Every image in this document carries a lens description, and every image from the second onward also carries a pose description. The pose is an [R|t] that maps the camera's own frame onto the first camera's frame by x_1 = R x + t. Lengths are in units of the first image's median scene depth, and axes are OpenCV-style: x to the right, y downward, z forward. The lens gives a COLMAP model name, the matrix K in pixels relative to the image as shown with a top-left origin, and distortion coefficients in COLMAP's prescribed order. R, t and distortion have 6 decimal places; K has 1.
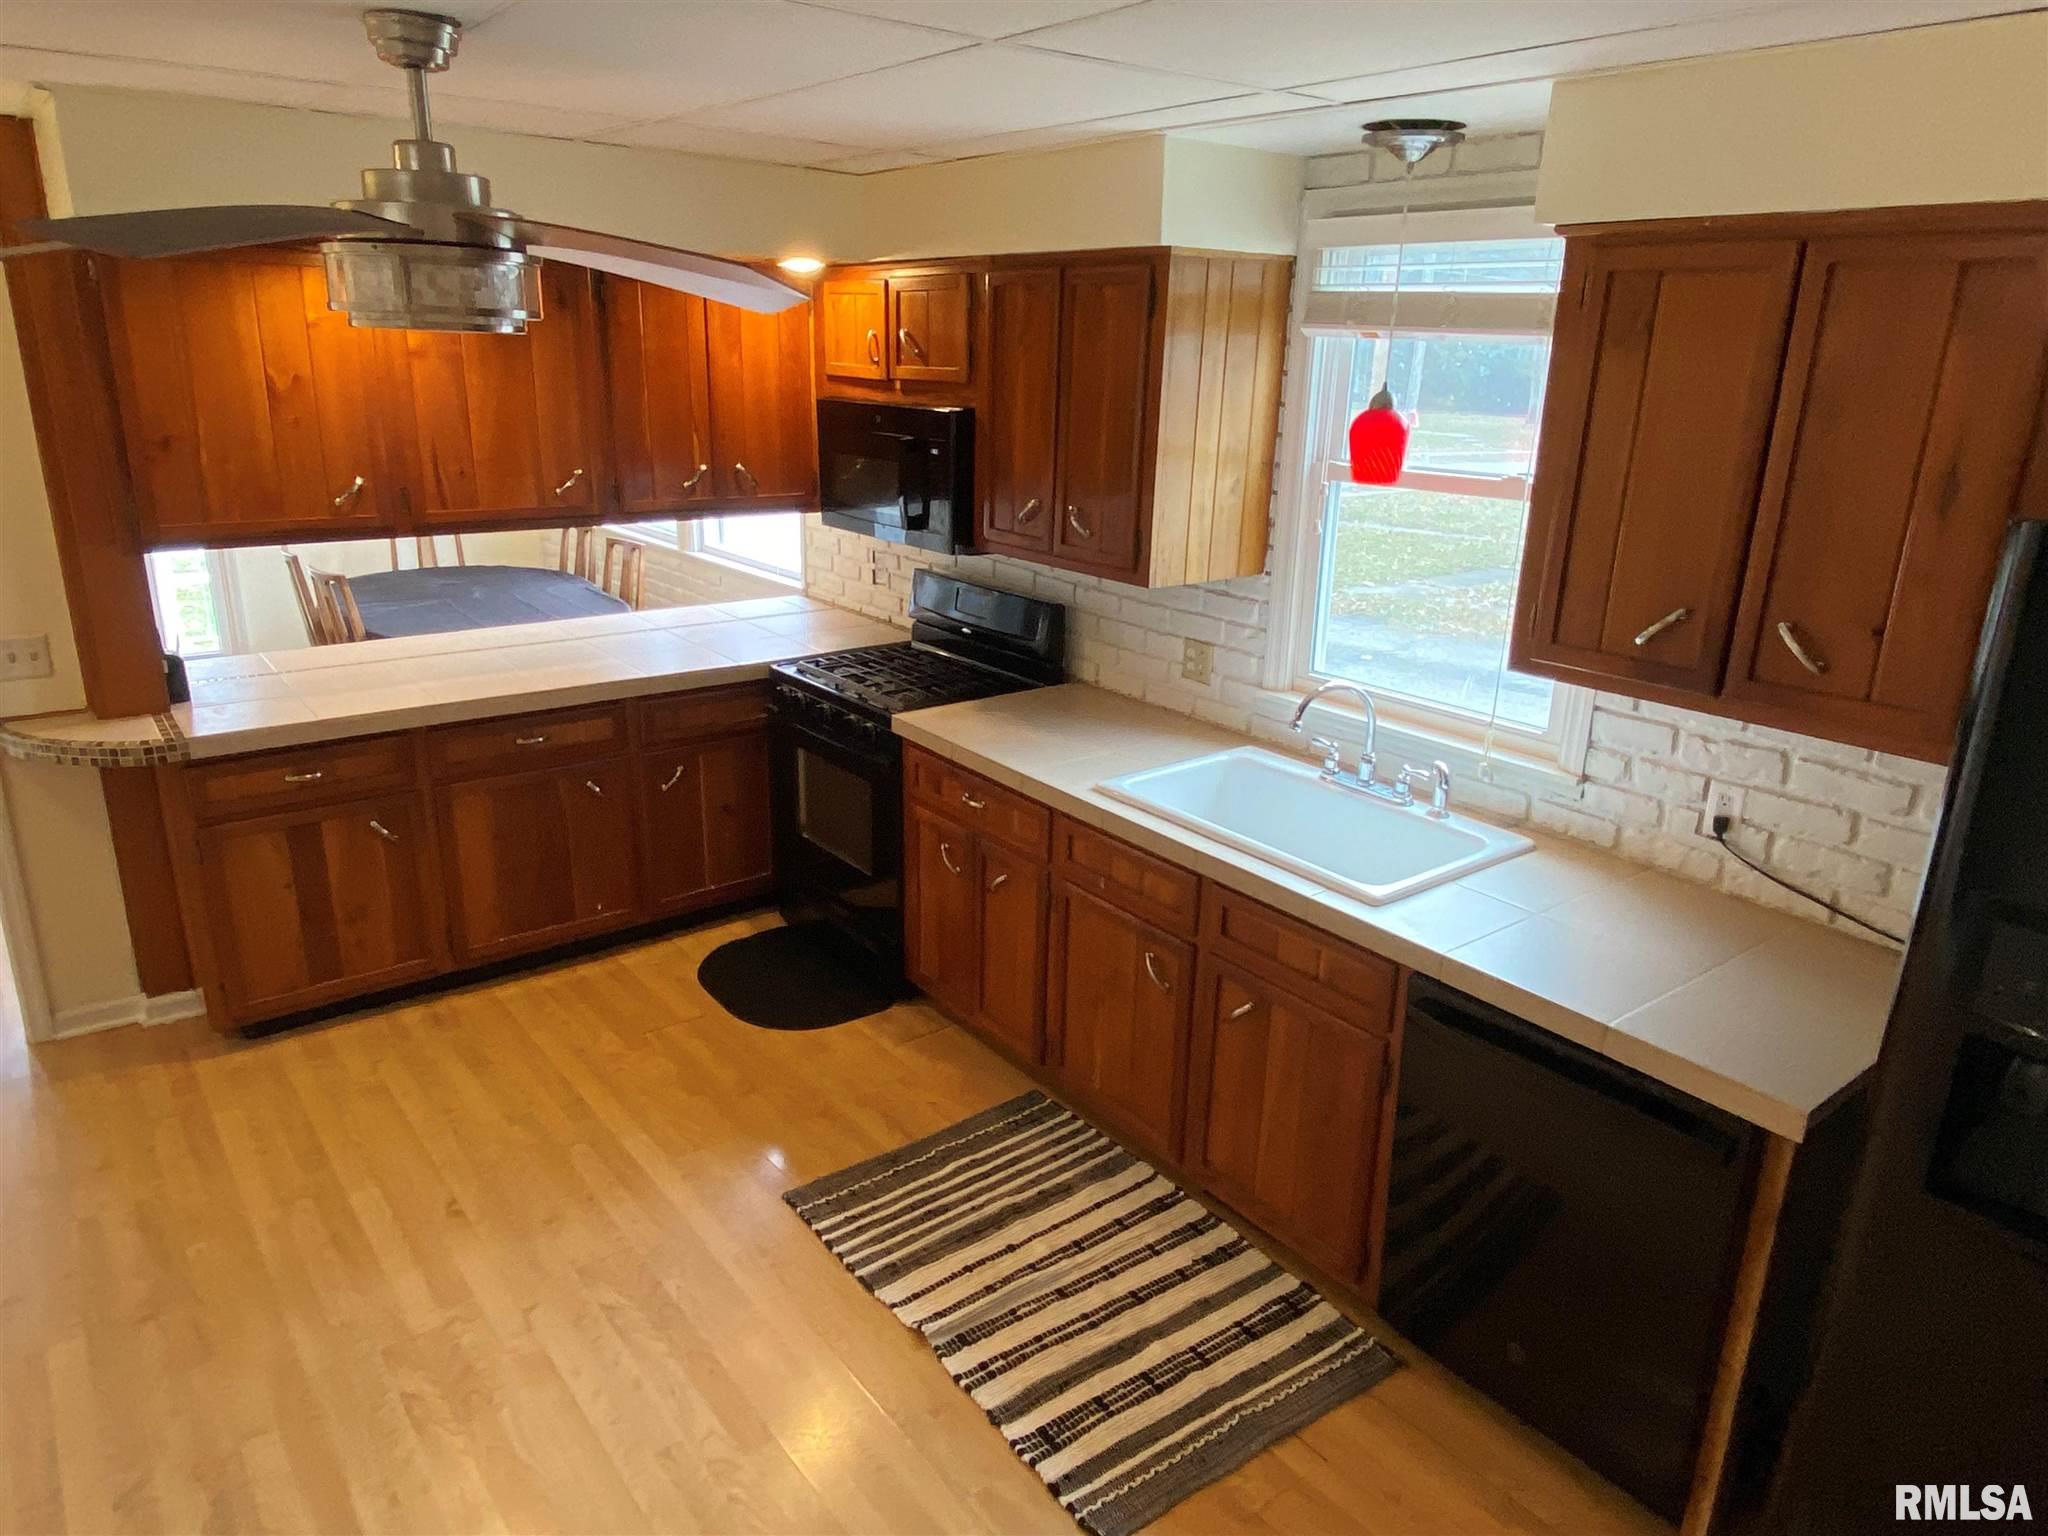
lens RADIAL K [[1306.0, 0, 1013.1], [0, 1306.0, 757.2], [0, 0, 1]] dist [0.094238, -0.123632]
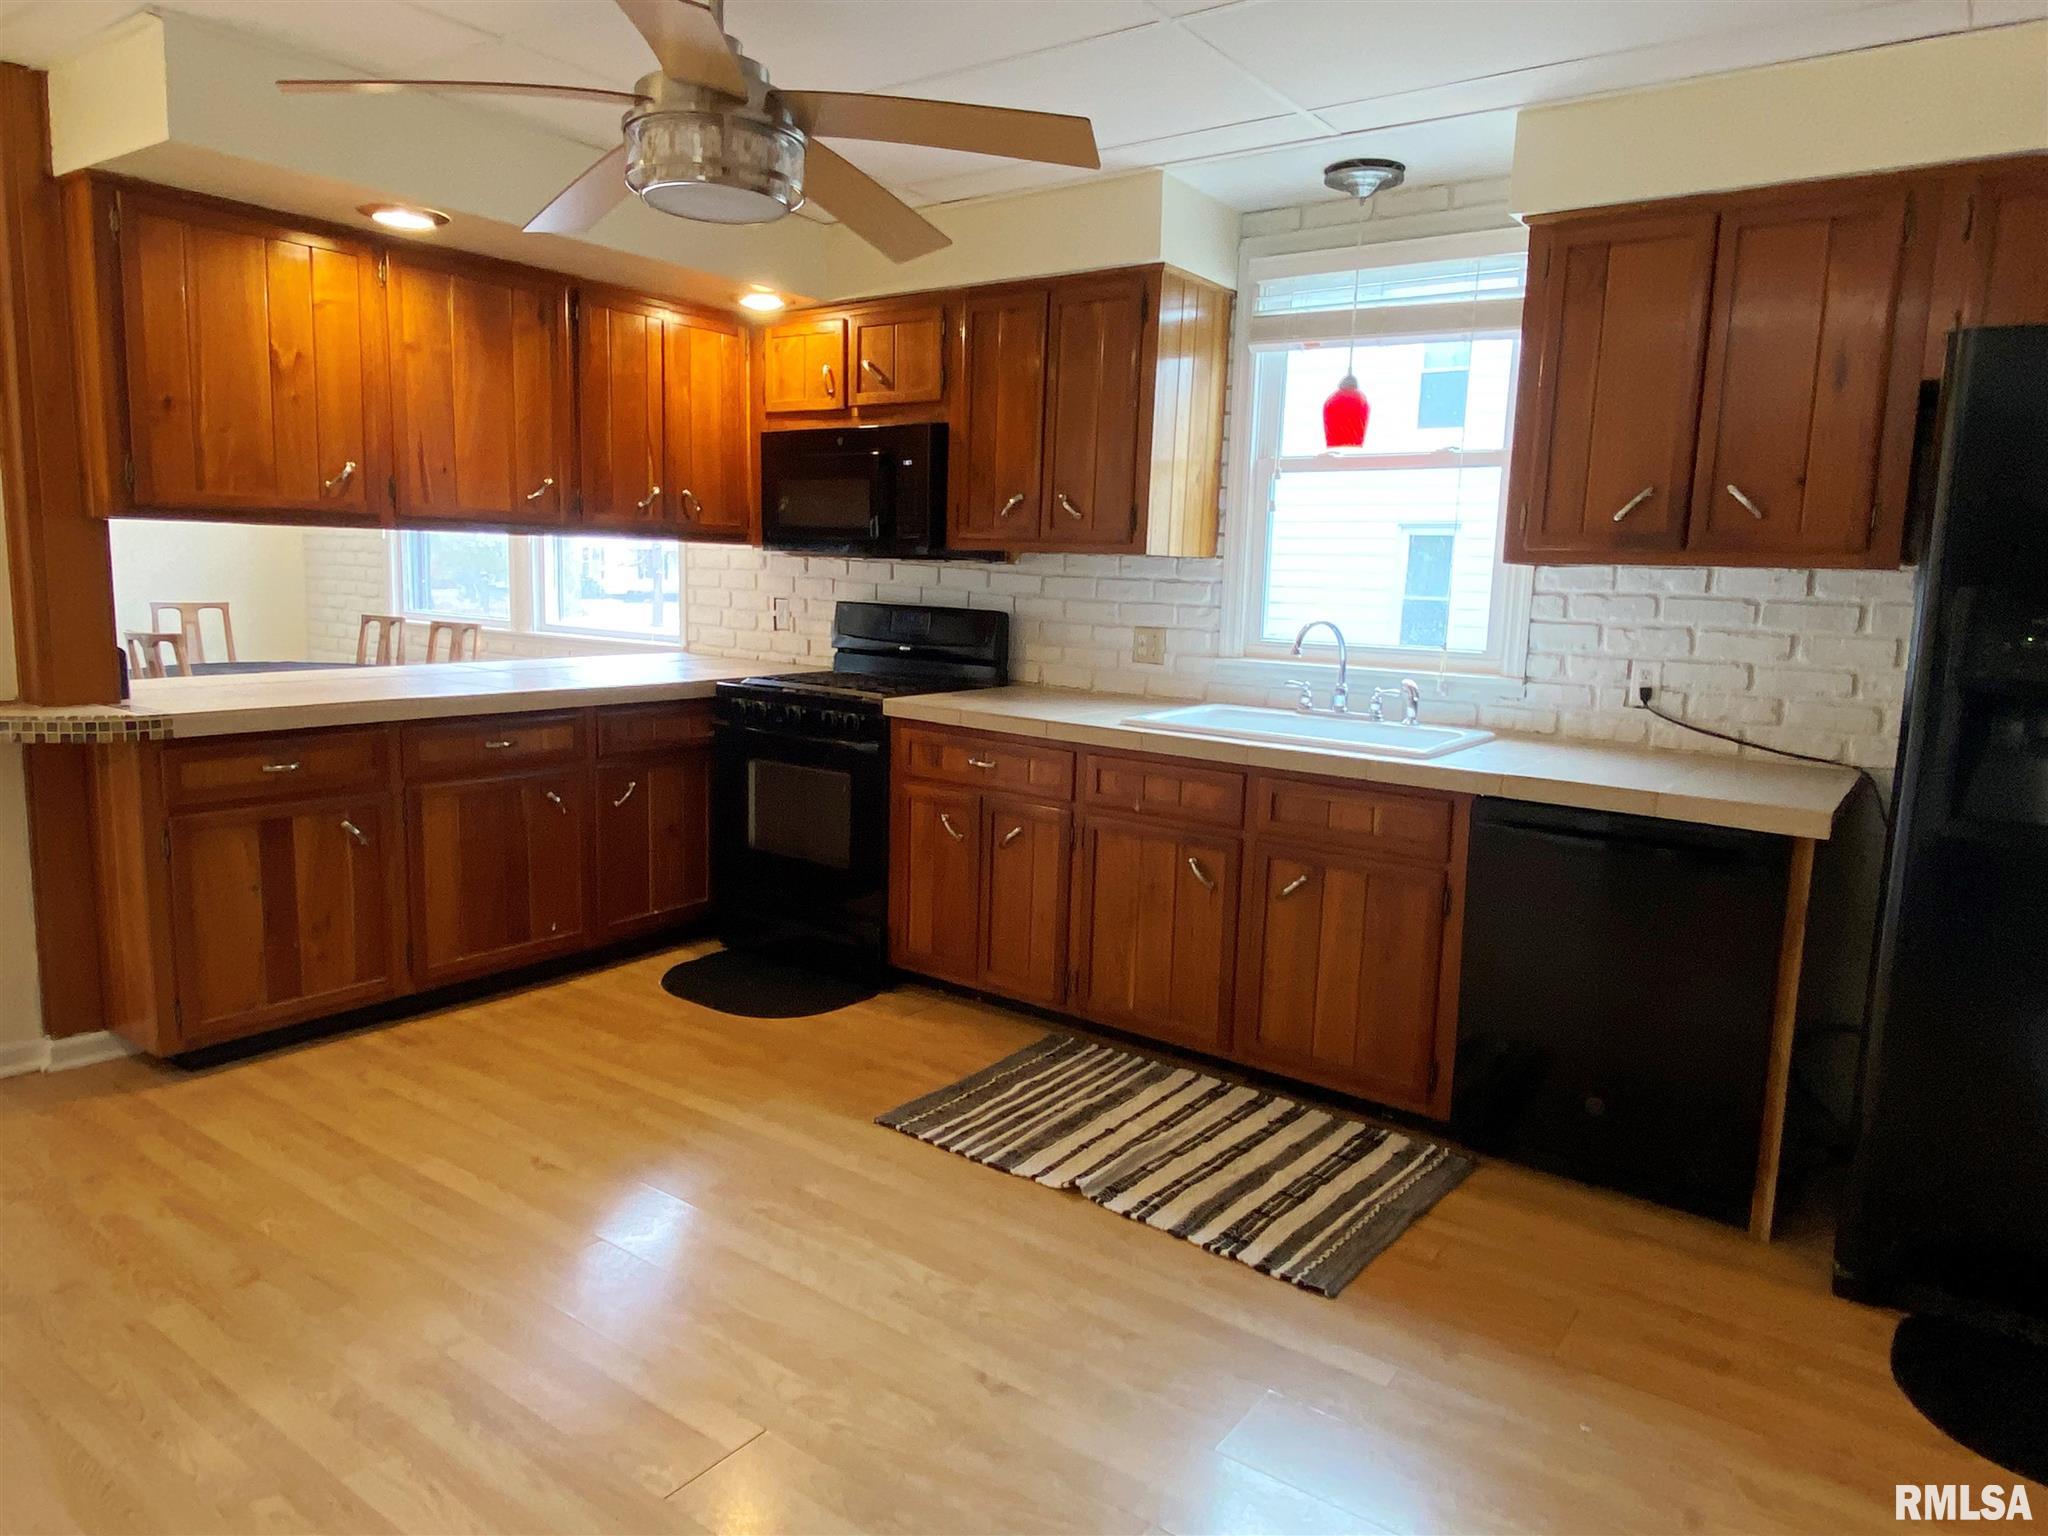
lens RADIAL K [[1306.0, 0, 1013.1], [0, 1306.0, 757.2], [0, 0, 1]] dist [0.094238, -0.123632]
pose [[0.961327, -0.033293, 0.273389, -0.329294], [0.075406, 0.986552, -0.145012, 0.205079], [-0.264885, 0.160019, 0.950910, -0.033635]]
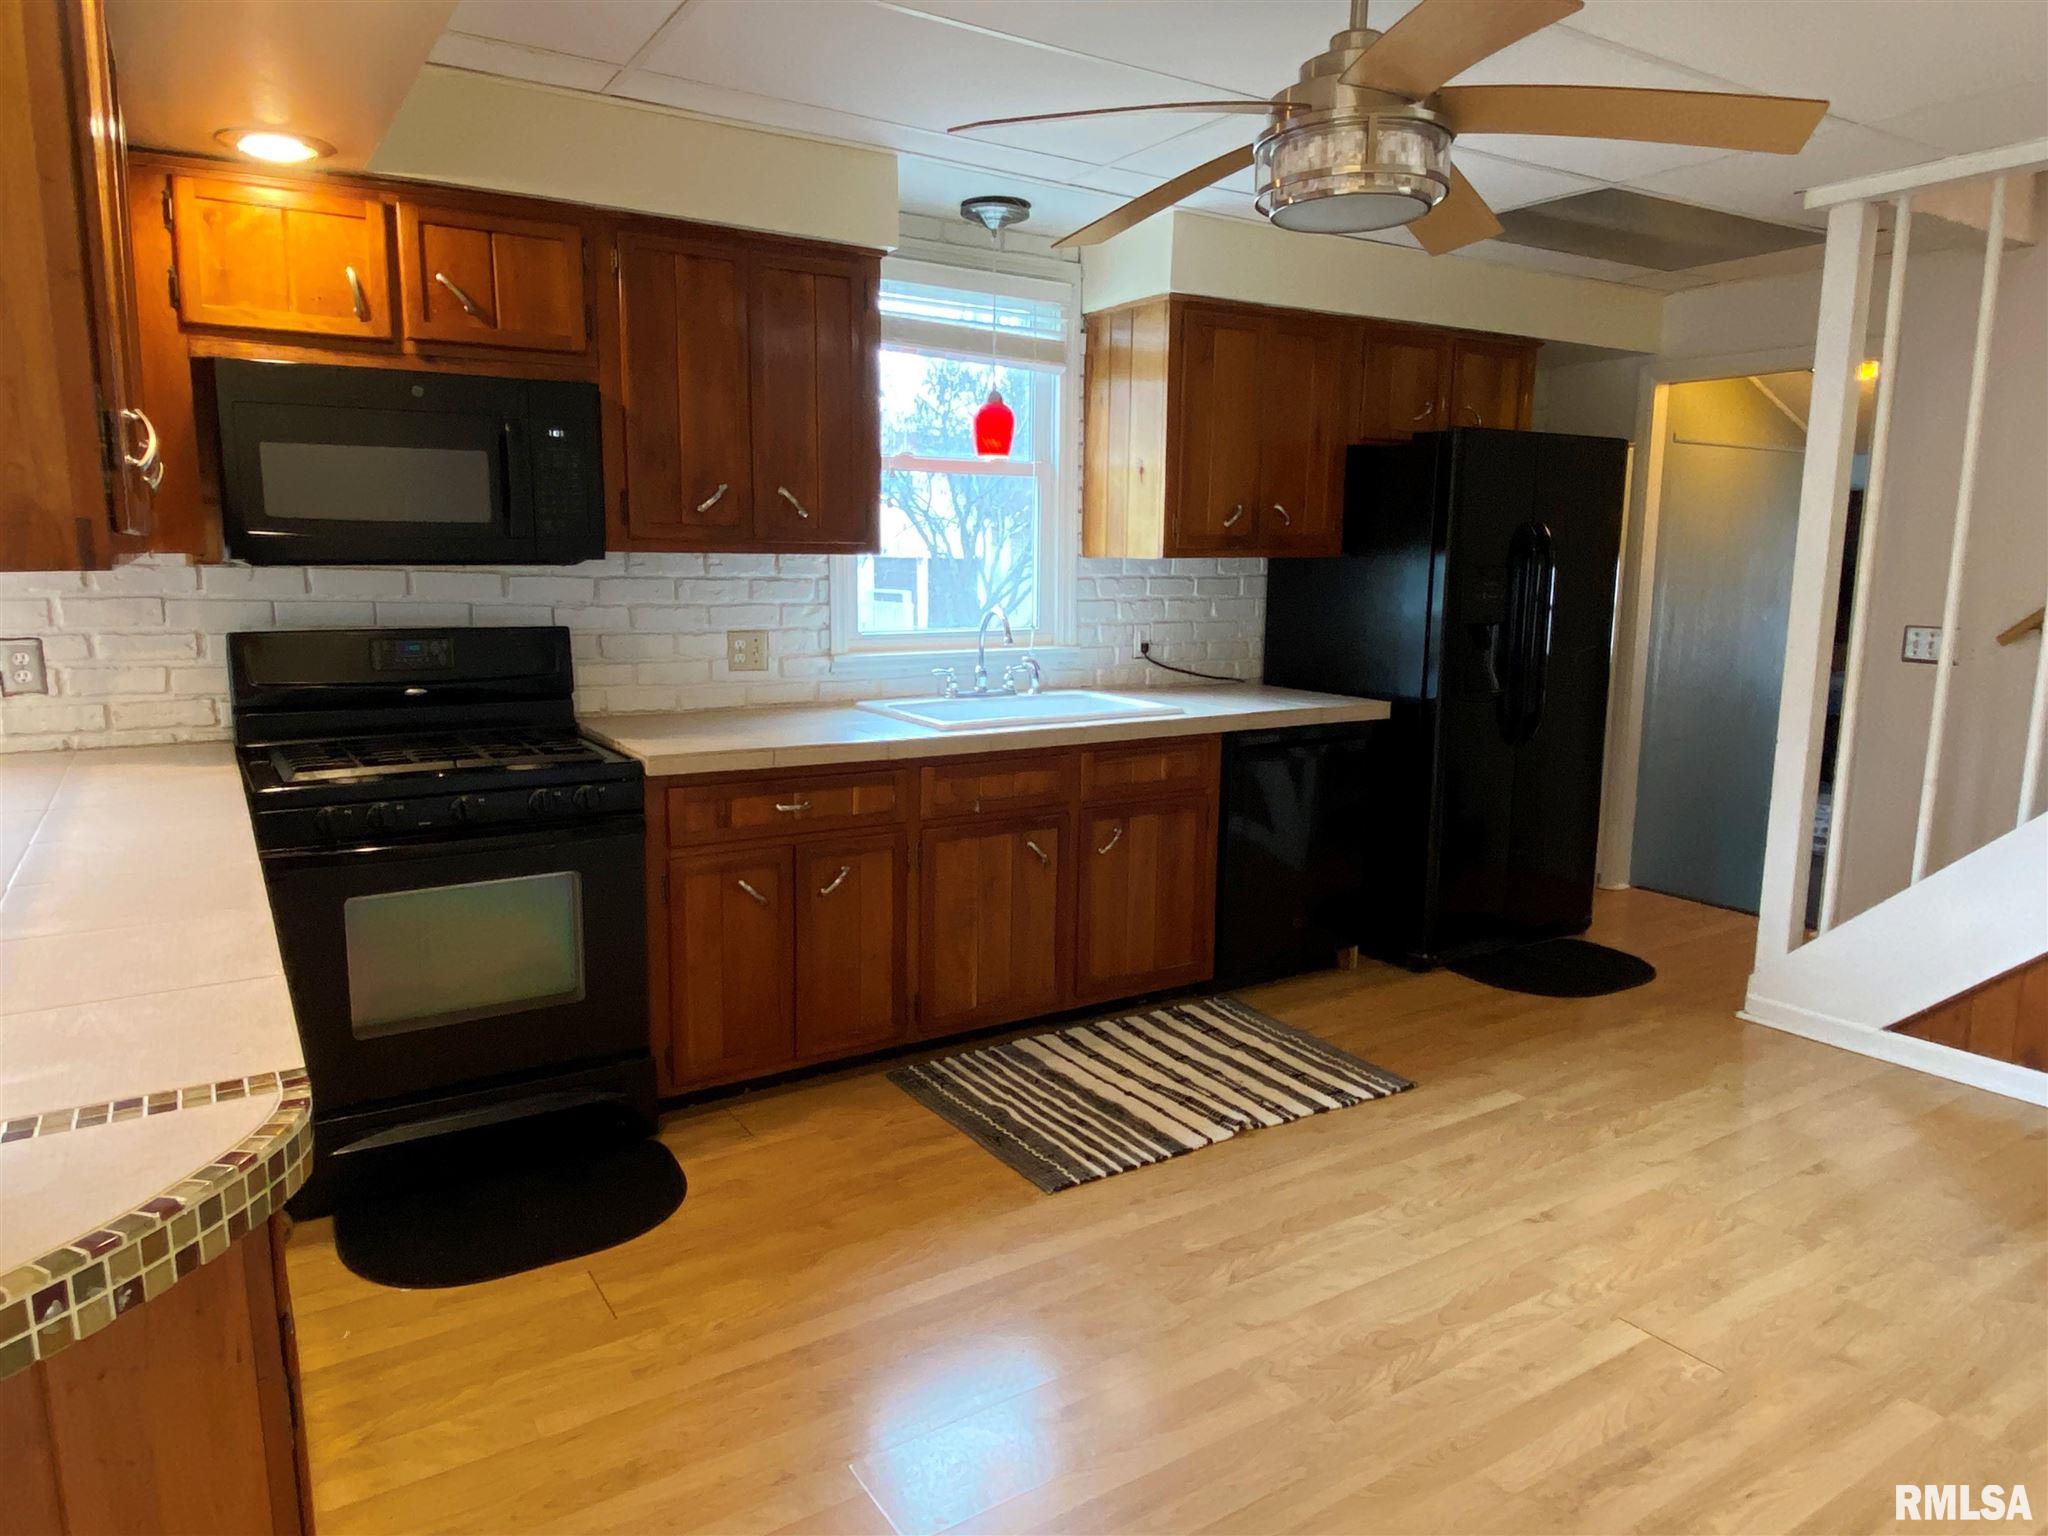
lens RADIAL K [[1306.0, 0, 1013.1], [0, 1306.0, 757.2], [0, 0, 1]] dist [0.094238, -0.123632]
pose [[0.092008, -0.177337, 0.979840, -0.997094], [0.298420, 0.943696, 0.142774, -0.091631], [-0.949990, 0.279267, 0.139748, 0.787657]]
